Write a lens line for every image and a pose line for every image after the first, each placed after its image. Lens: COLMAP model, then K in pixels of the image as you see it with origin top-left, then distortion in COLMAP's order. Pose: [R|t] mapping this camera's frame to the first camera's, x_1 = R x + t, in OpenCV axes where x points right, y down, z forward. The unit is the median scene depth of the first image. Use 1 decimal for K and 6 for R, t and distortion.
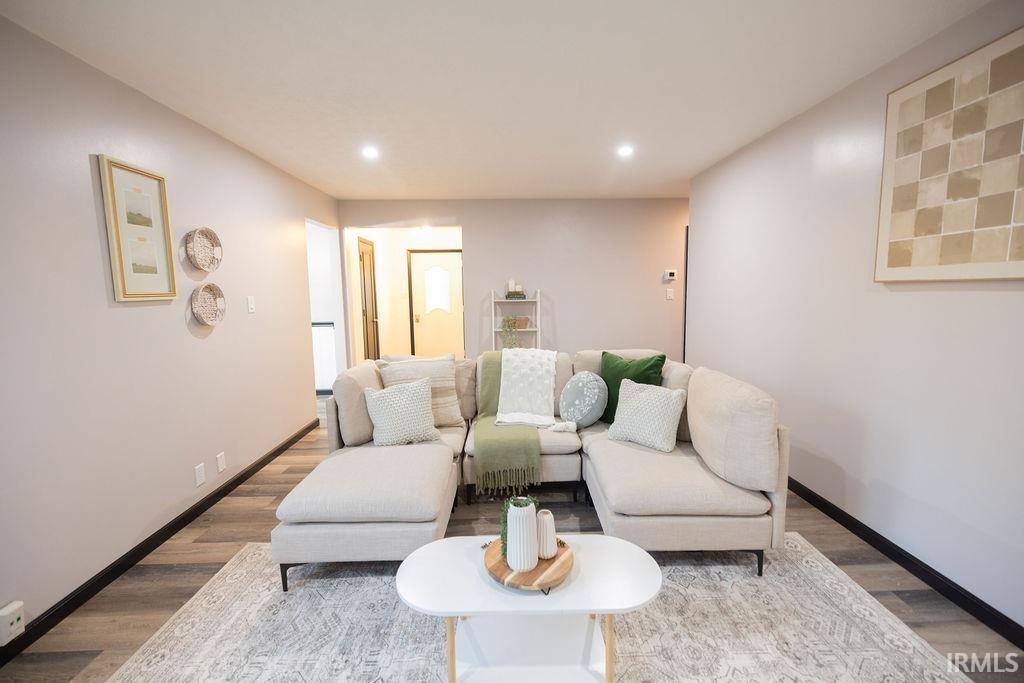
lens RADIAL K [[438.0, 0, 512.0], [0, 438.0, 341.5], [0, 0, 1]] dist [0.002712, -0.000330]
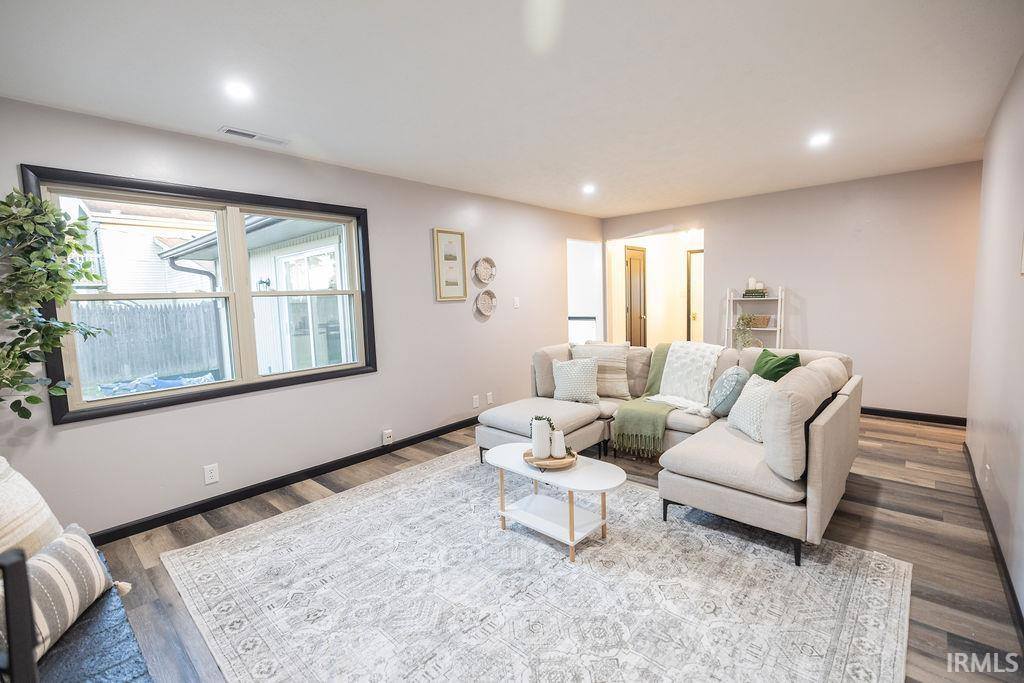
lens RADIAL K [[445.5, 0, 509.6], [0, 445.5, 345.8], [0, 0, 1]] dist [0.001227, 0.000051]
pose [[0.721960, 0.066615, -0.688720, 0.579374], [-0.059088, 0.997654, 0.034556, 0.016907], [0.689407, 0.015747, 0.724203, -0.177676]]
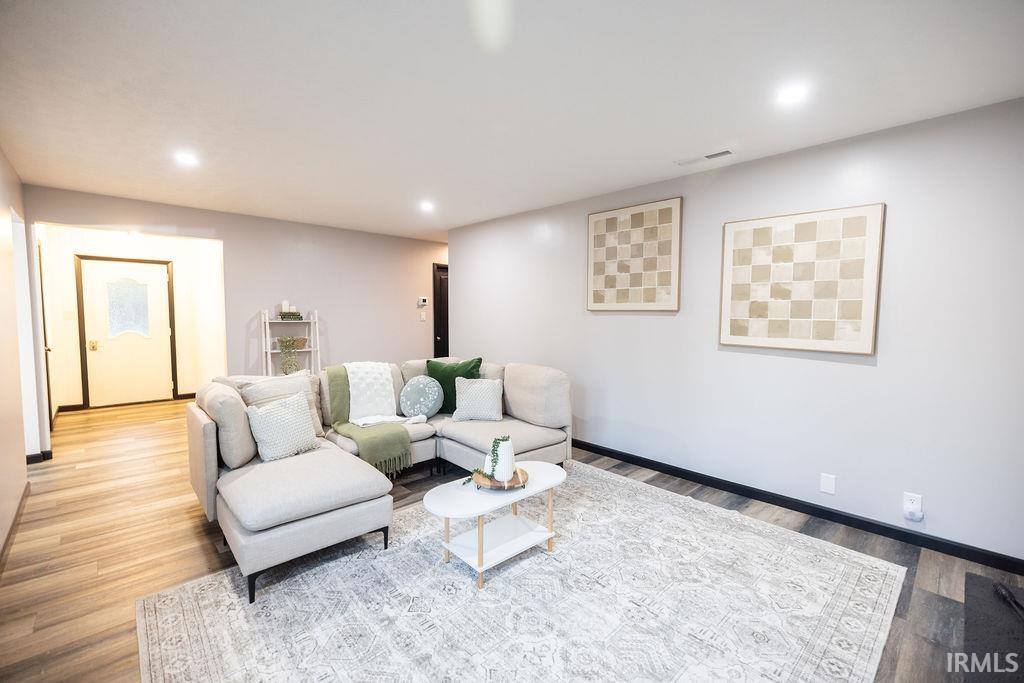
lens RADIAL K [[438.0, 0, 512.0], [0, 438.0, 341.5], [0, 0, 1]] dist [0.002712, -0.000330]
pose [[0.741095, -0.027697, 0.670828, -0.550059], [0.063884, 0.997524, -0.029390, 0.026584], [-0.668354, 0.064636, 0.741030, -0.139581]]
